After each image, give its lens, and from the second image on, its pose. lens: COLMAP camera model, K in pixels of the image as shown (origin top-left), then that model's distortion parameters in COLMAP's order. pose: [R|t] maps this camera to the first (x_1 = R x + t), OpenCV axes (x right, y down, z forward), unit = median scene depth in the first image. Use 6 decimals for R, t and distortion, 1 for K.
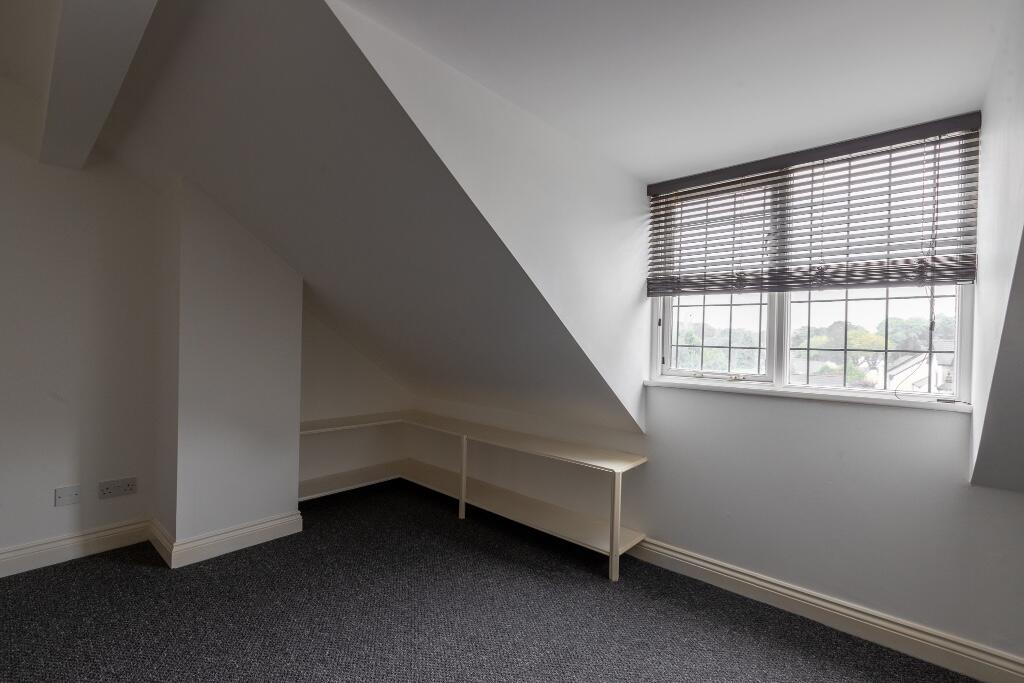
lens RADIAL K [[477.1, 0, 511.3], [0, 477.1, 344.0], [0, 0, 1]] dist [-0.000563, -0.000276]
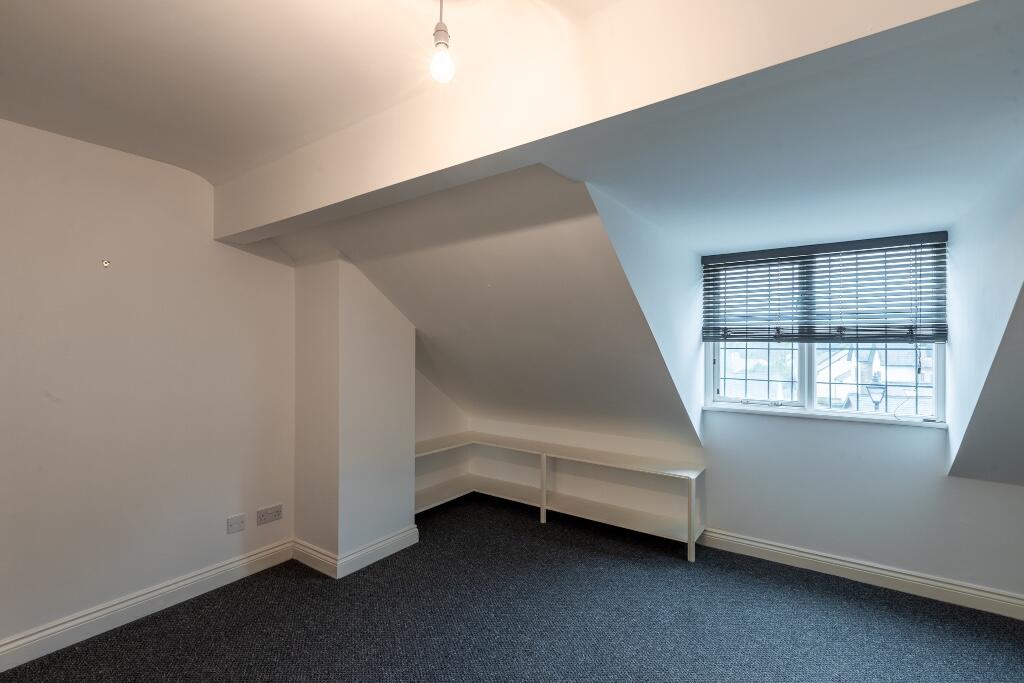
lens RADIAL K [[478.5, 0, 507.5], [0, 478.5, 339.6], [0, 0, 1]] dist [-0.000390, -0.000682]
pose [[0.993857, -0.021881, 0.108489, -0.416033], [0.023707, 0.999598, -0.015573, -0.105930], [-0.108105, 0.018049, 0.993976, -0.263300]]
